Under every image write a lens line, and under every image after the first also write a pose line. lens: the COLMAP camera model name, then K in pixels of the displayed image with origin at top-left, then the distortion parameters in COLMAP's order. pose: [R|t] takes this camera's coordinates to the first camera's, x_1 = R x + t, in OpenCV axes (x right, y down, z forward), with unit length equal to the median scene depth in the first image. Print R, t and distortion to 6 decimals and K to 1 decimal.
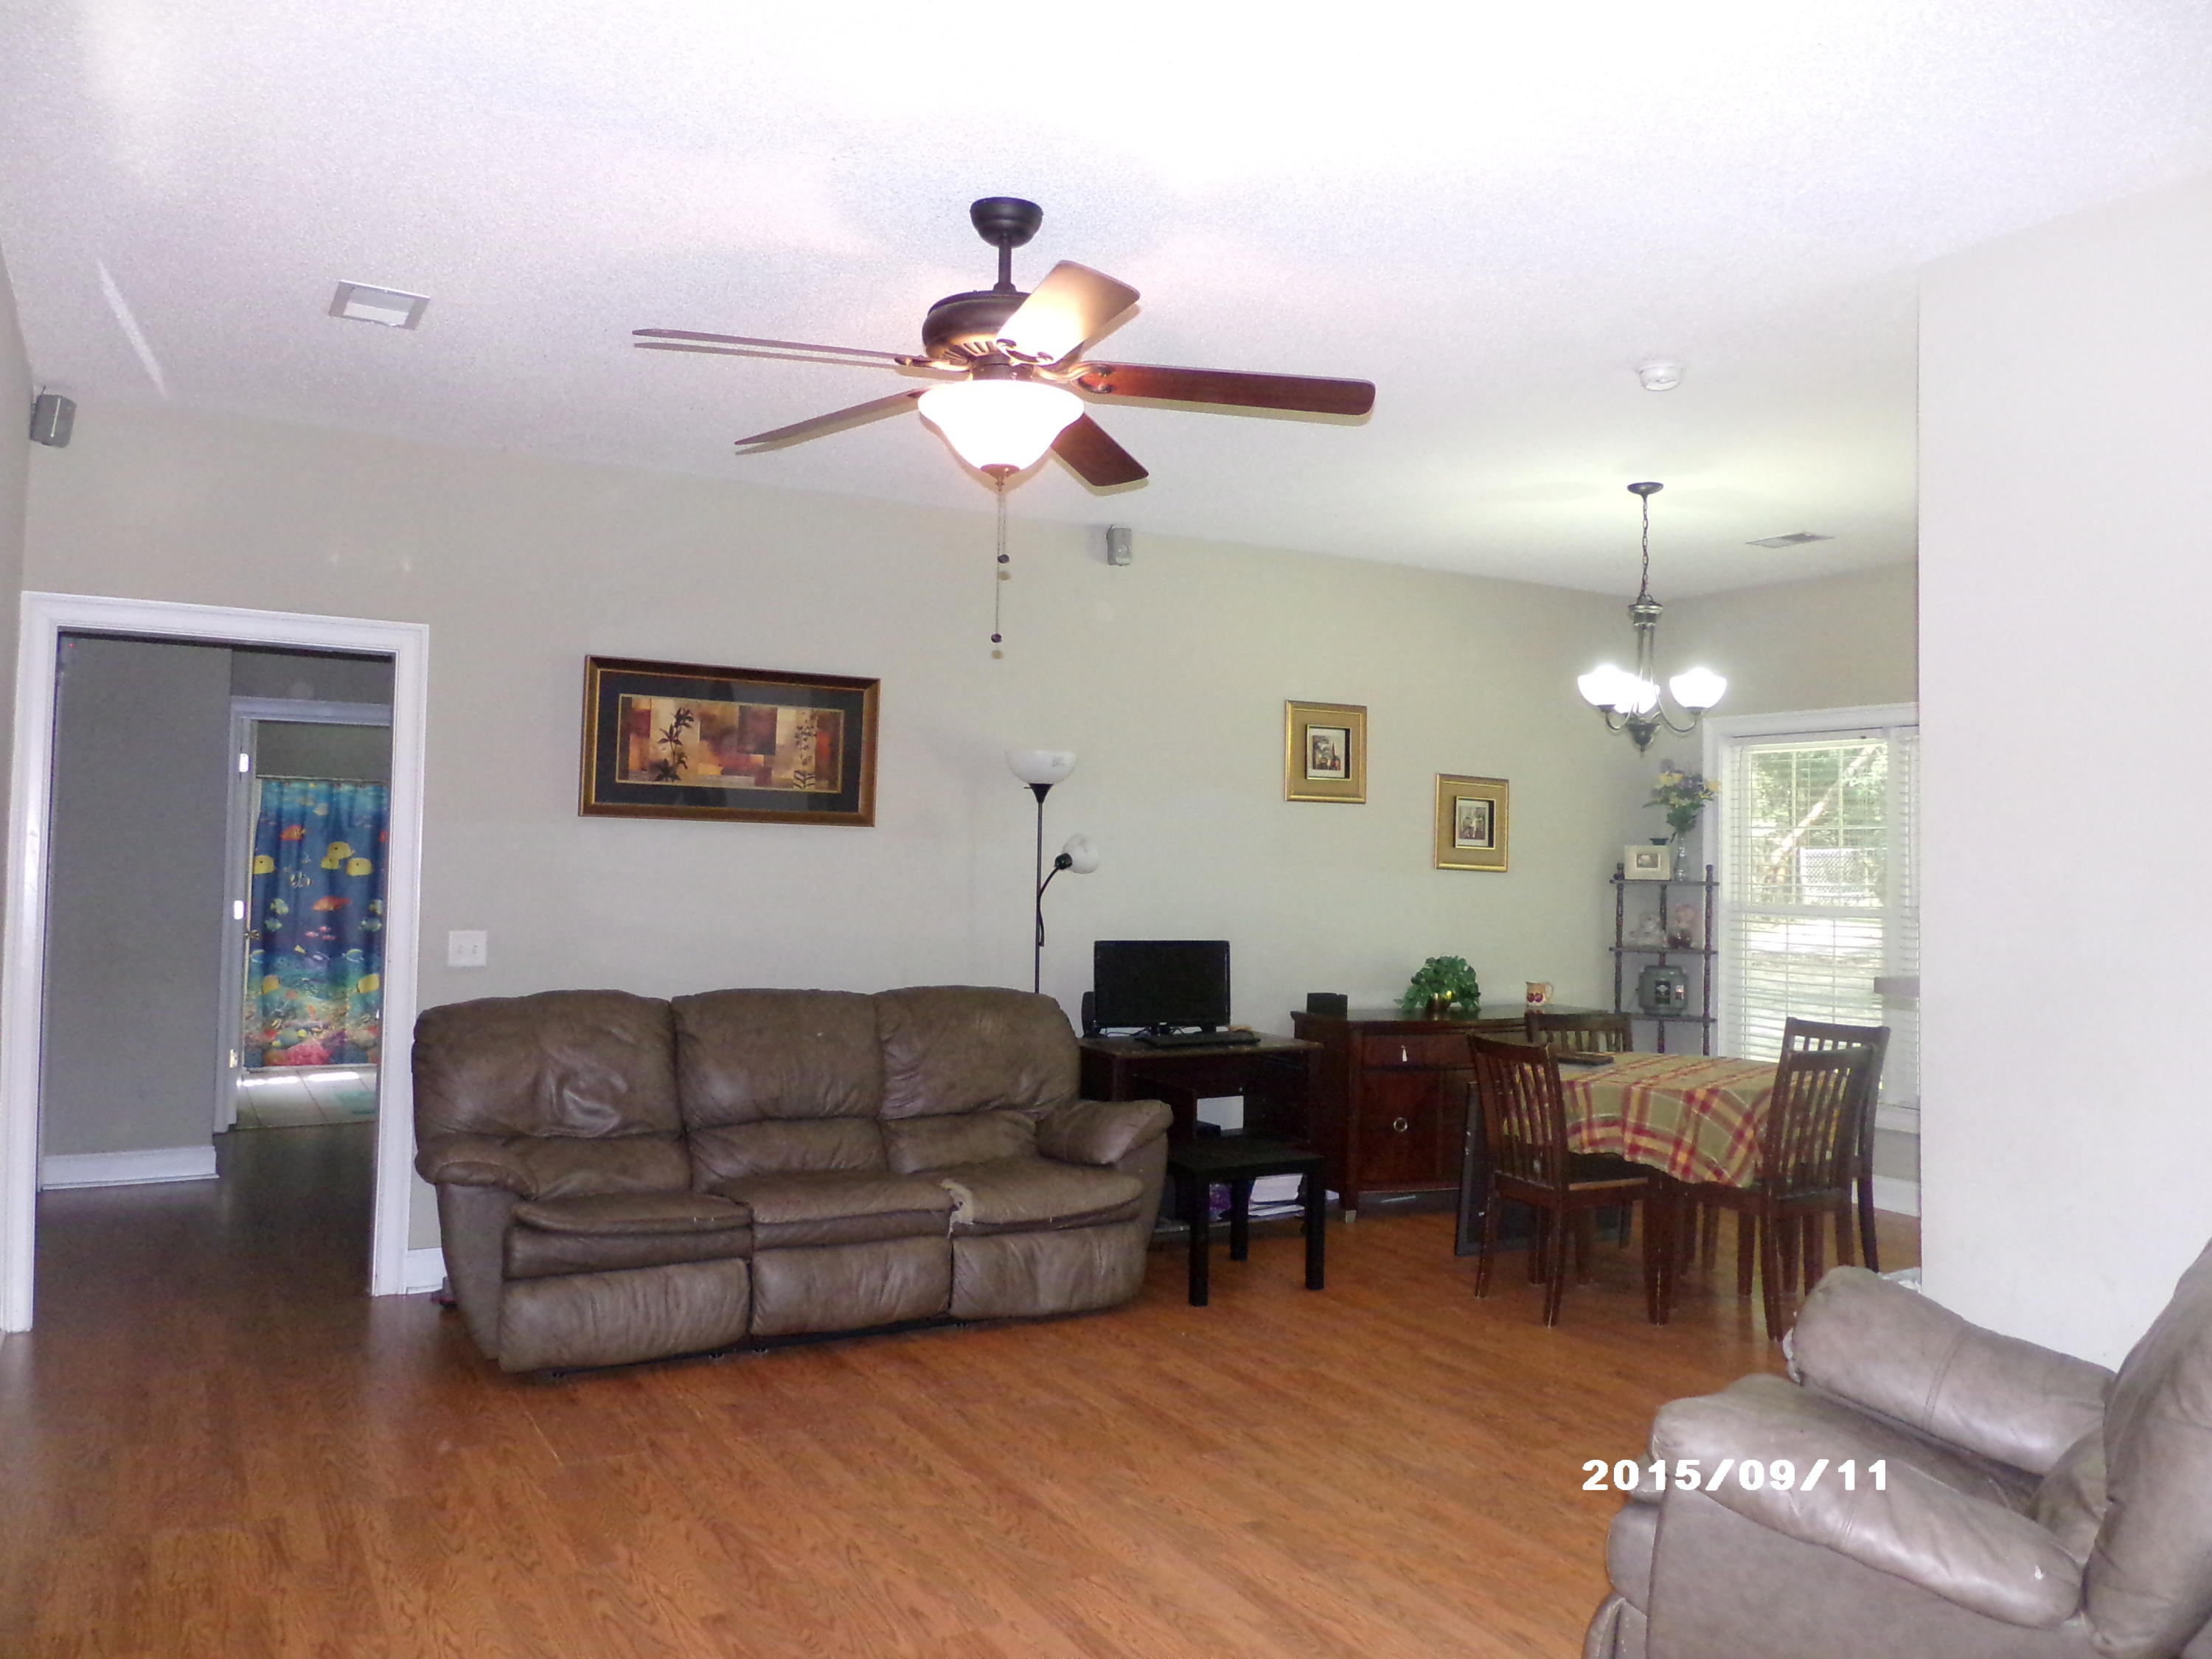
lens RADIAL K [[1665.5, 0, 1106.0], [0, 1665.5, 829.5], [0, 0, 1]] dist [0.000115, 0.000101]
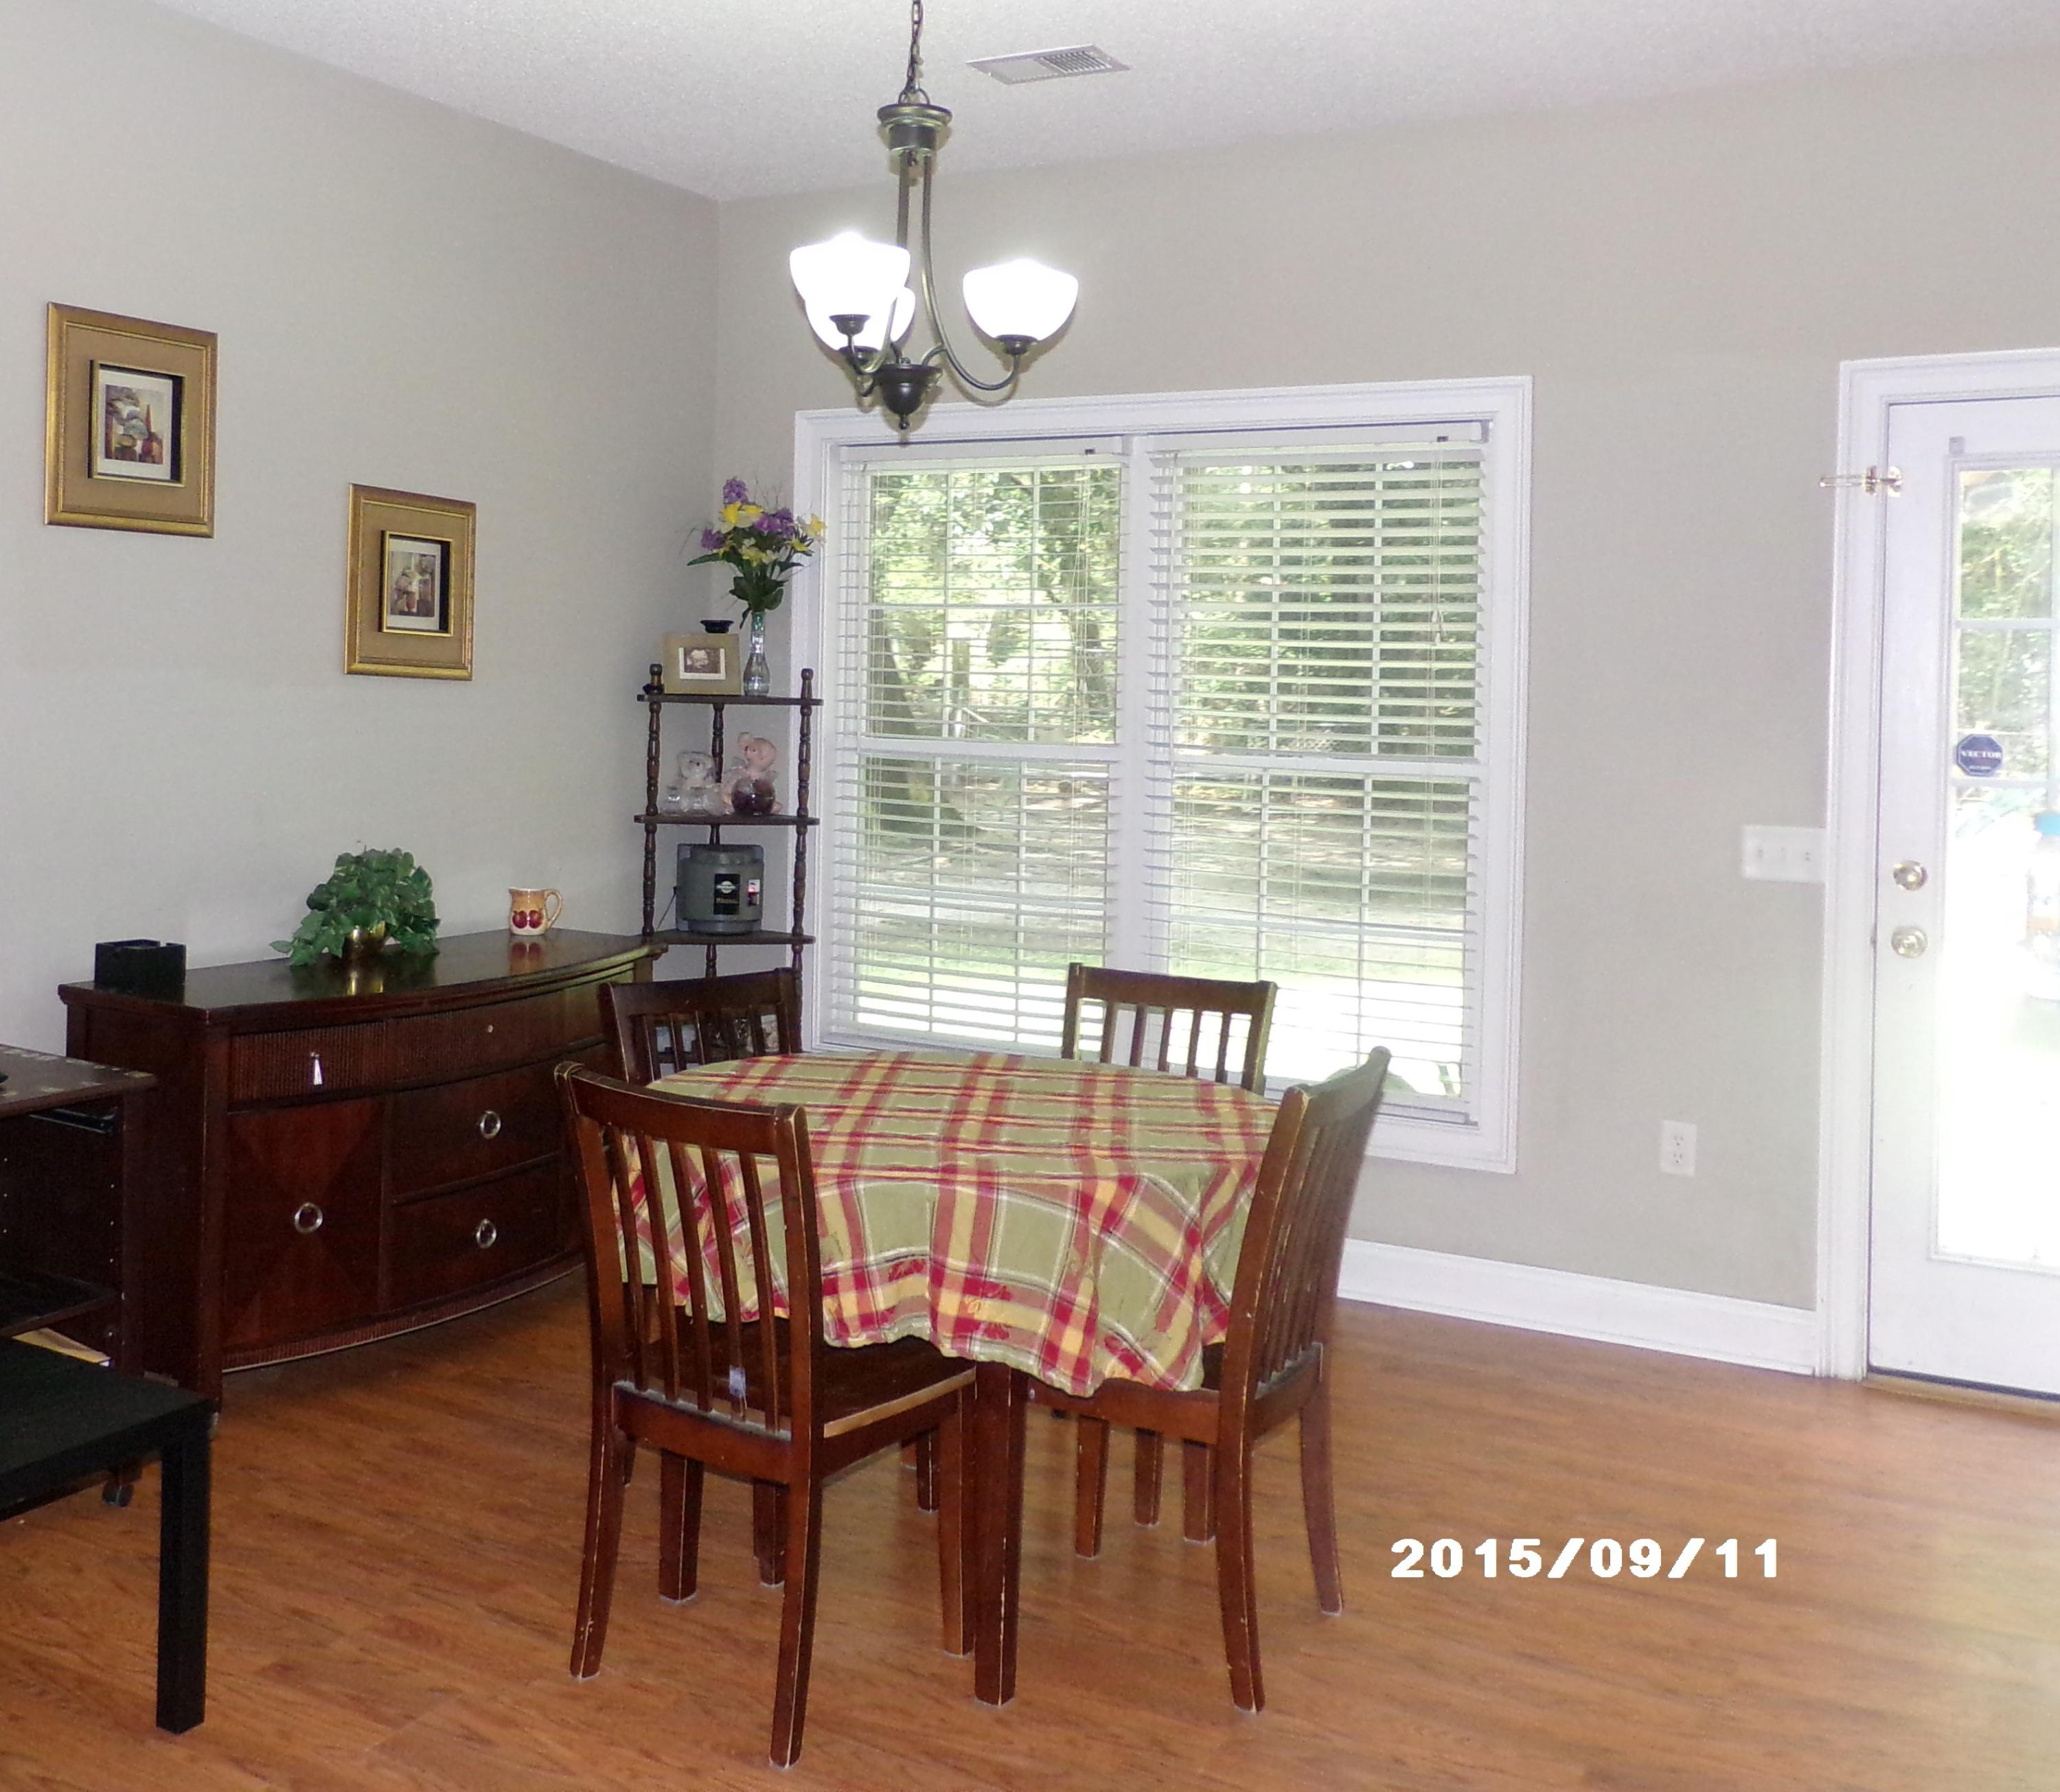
lens RADIAL K [[2546.9, 0, 1029.6], [0, 2546.9, 740.2], [0, 0, 1]] dist [-0.041943, -0.011253]
pose [[0.873621, -0.007226, 0.486554, 0.005971], [-0.018078, 0.998718, 0.047291, 0.003938], [-0.486272, -0.050110, 0.872370, 0.249817]]
